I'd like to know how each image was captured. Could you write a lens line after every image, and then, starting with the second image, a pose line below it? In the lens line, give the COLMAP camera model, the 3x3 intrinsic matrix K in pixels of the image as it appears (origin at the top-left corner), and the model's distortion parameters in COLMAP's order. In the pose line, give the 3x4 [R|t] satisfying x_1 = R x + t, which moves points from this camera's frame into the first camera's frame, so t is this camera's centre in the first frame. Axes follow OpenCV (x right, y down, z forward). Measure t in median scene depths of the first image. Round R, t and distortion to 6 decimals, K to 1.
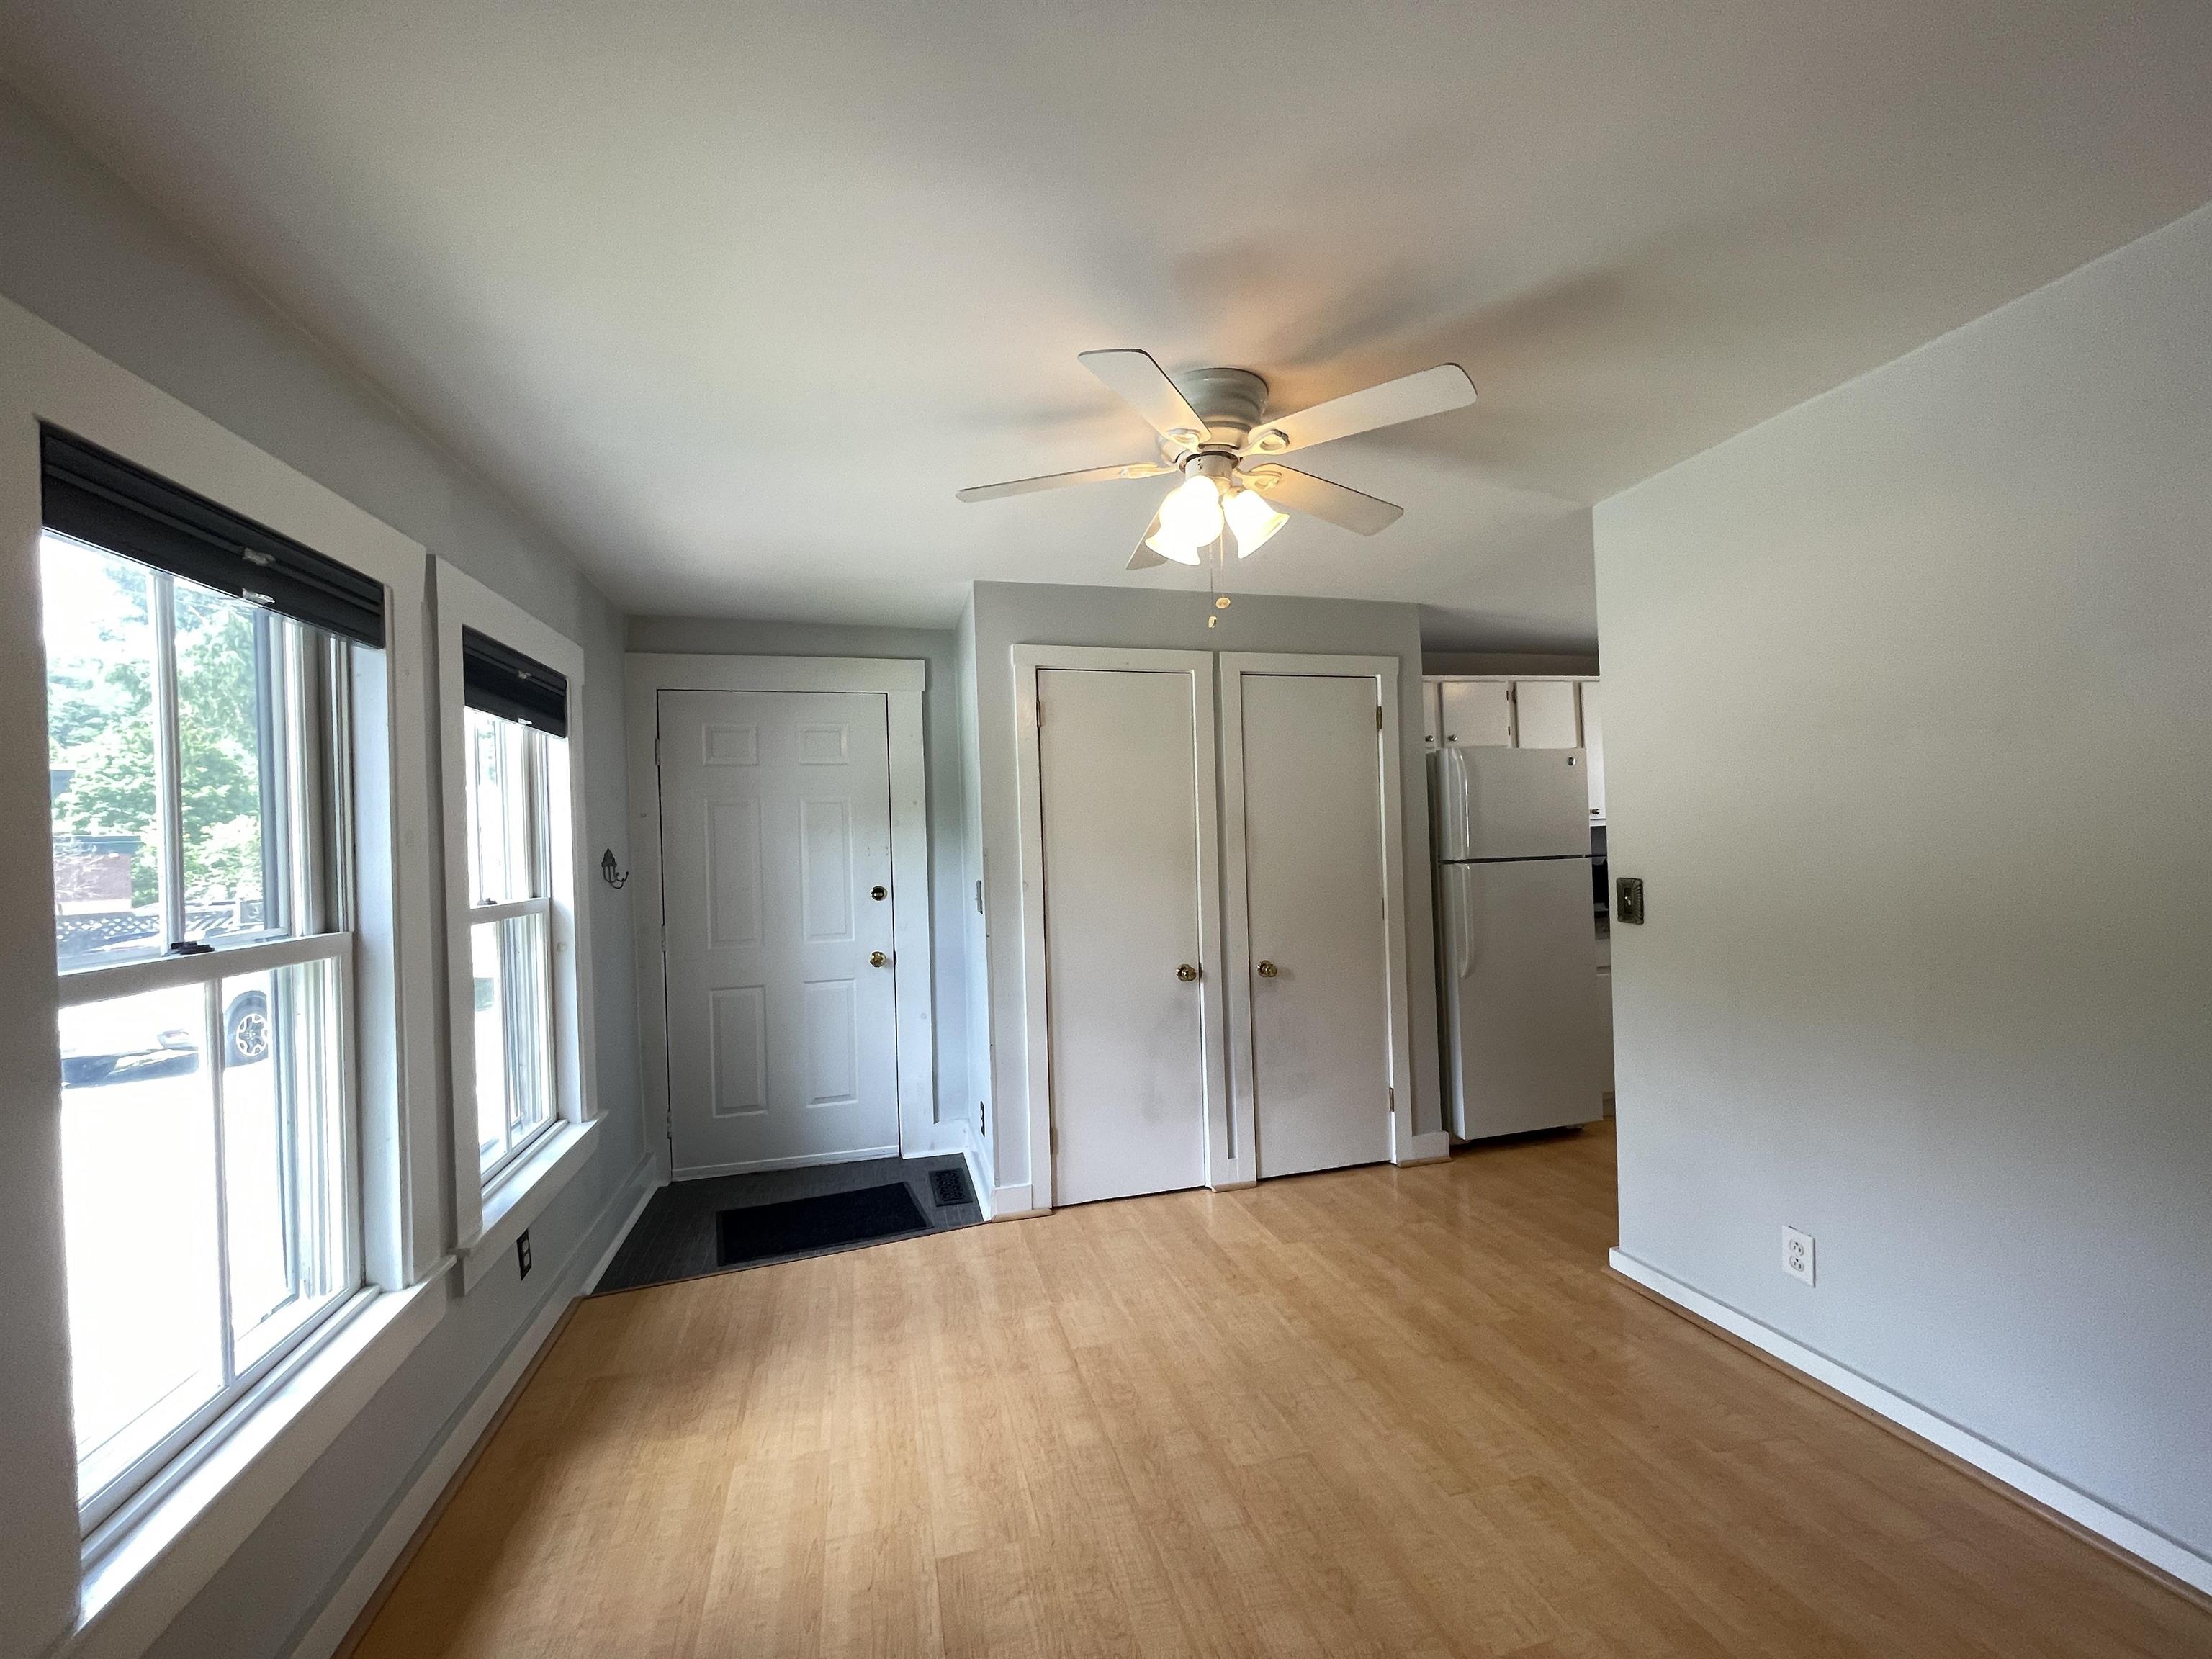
lens RADIAL K [[895.3, 0, 1095.5], [0, 895.3, 831.5], [0, 0, 1]] dist [0.000346, 0.000526]
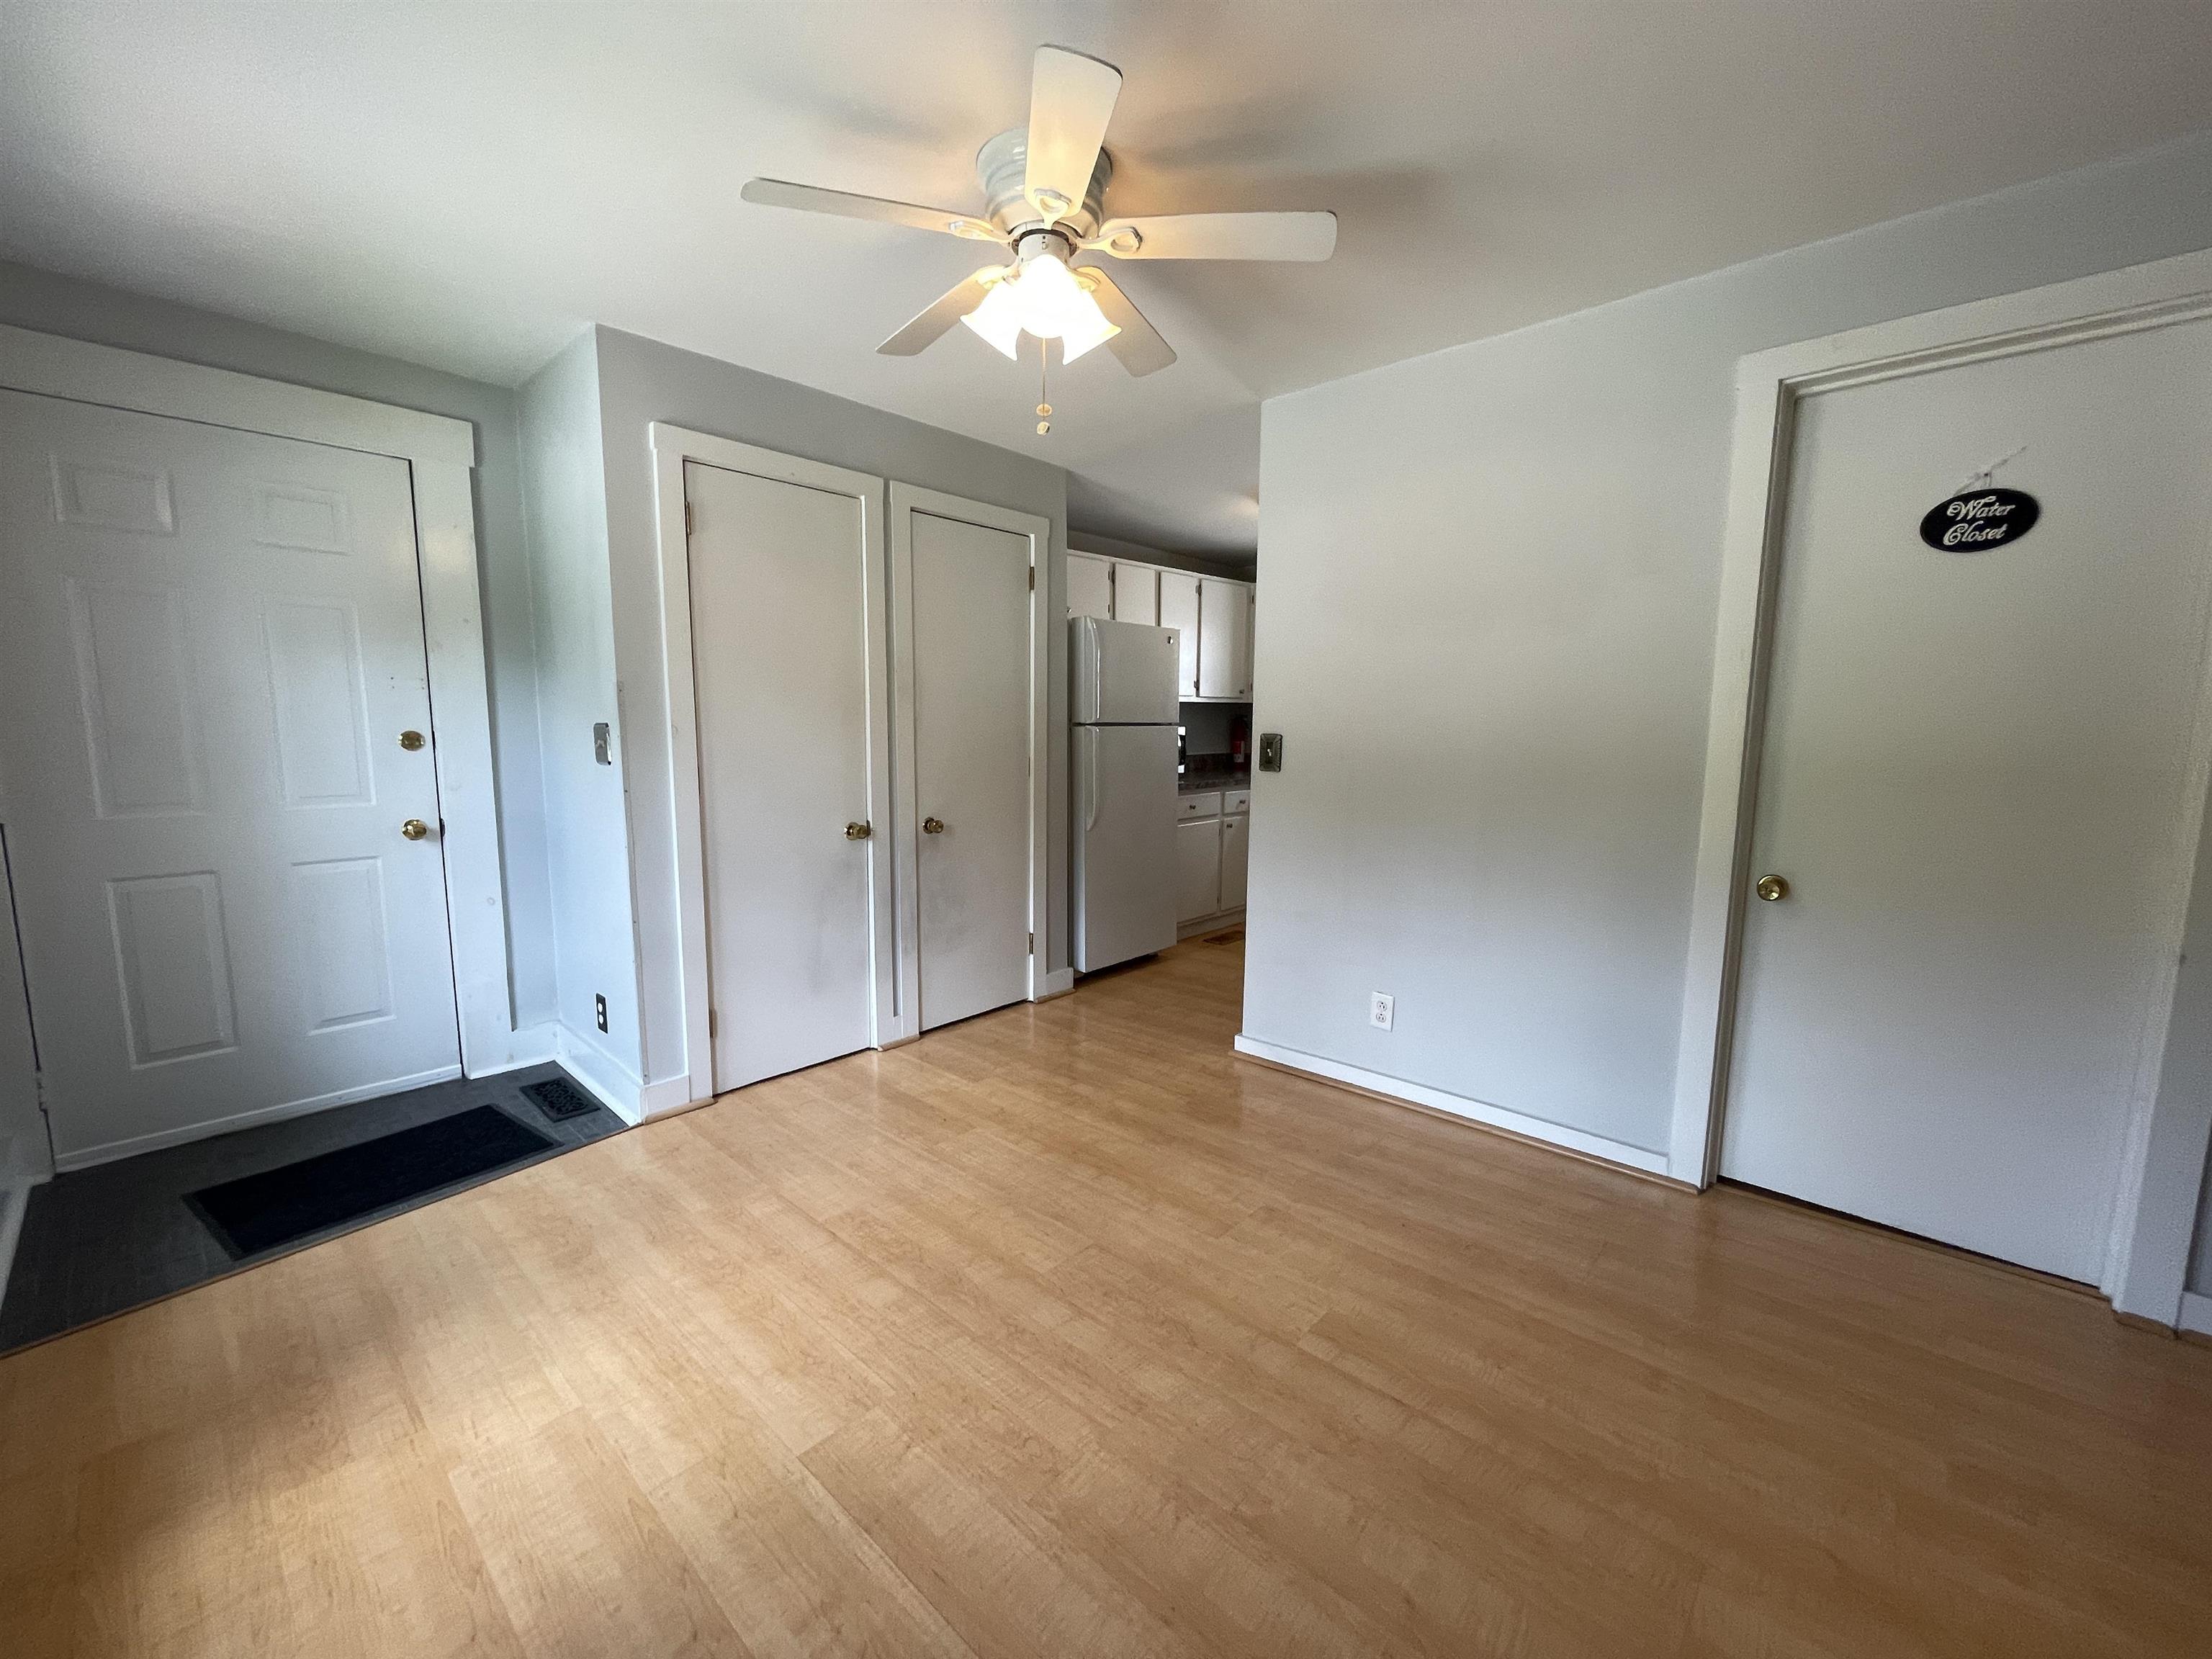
lens RADIAL K [[895.3, 0, 1095.5], [0, 895.3, 831.5], [0, 0, 1]] dist [0.000346, 0.000526]
pose [[0.842639, -0.029525, 0.537670, -0.221487], [-0.041217, 0.992030, 0.119071, 0.043397], [-0.536900, -0.122495, 0.834706, 0.097939]]
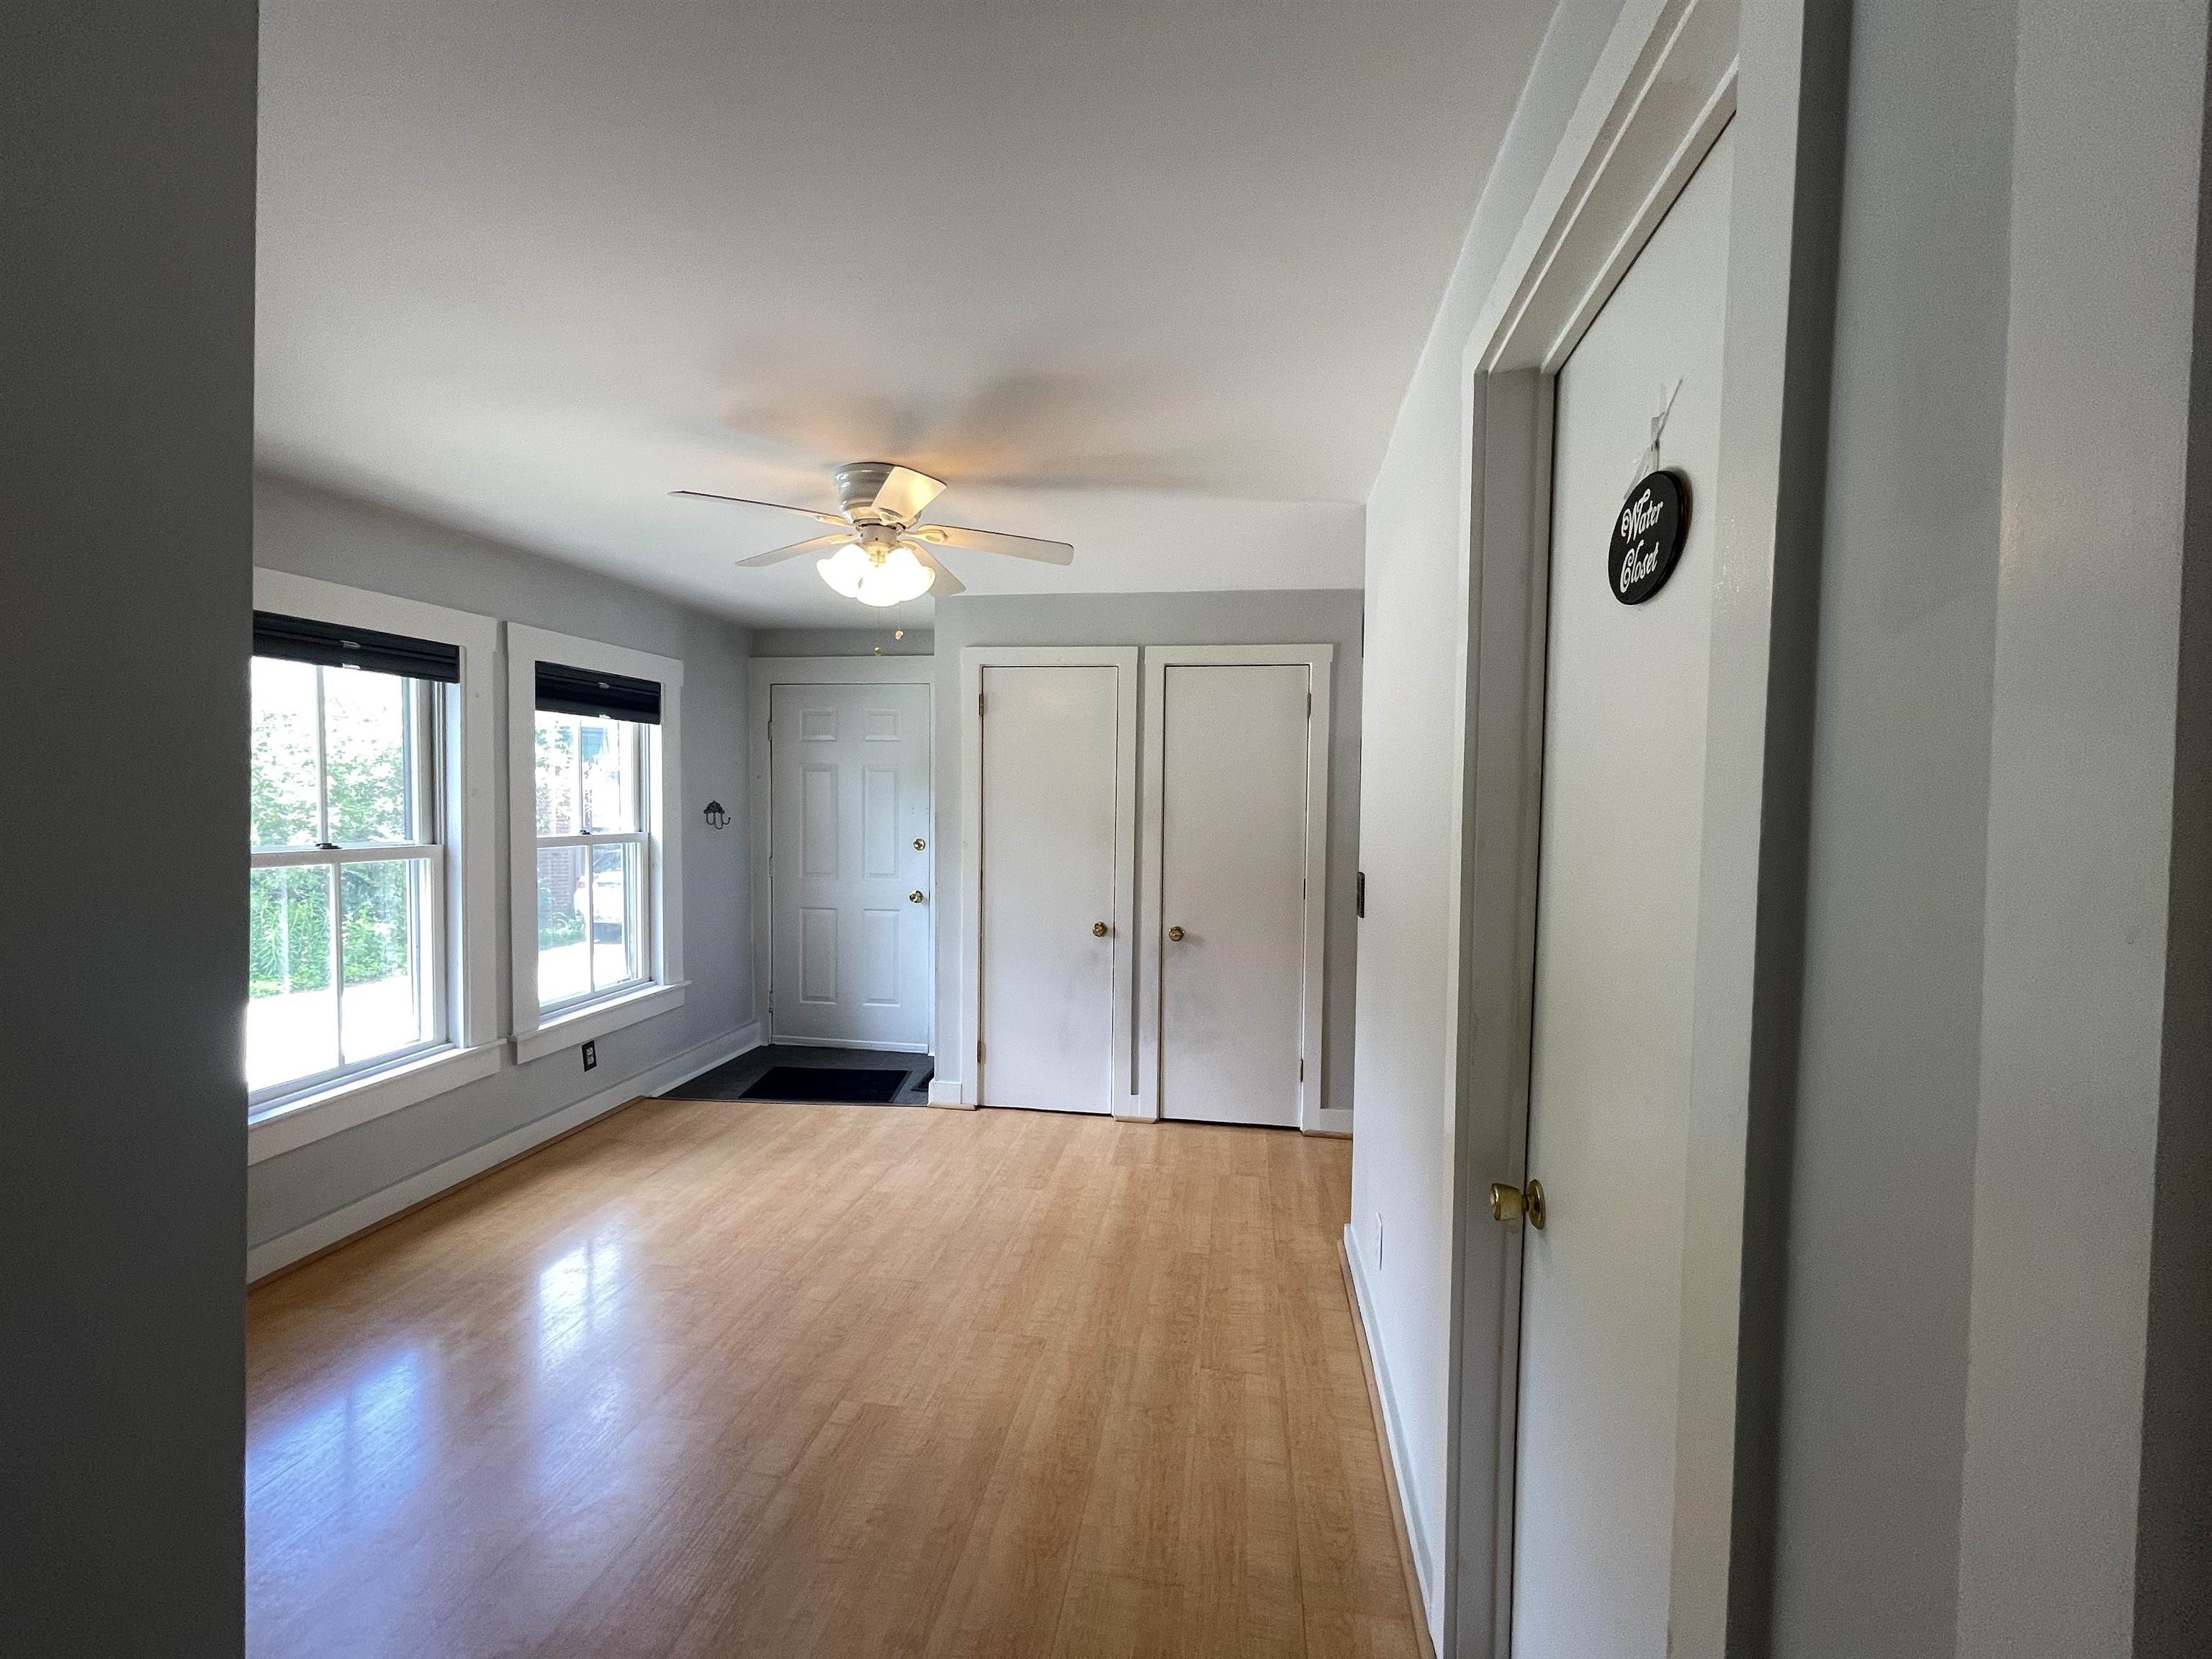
lens RADIAL K [[890.2, 0, 1090.7], [0, 890.2, 824.4], [0, 0, 1]] dist [-0.000509, -0.000022]
pose [[0.913349, 0.053079, -0.403702, 0.636087], [-0.037075, 0.998189, 0.047363, -0.035268], [0.405485, -0.028292, 0.913664, -0.054051]]
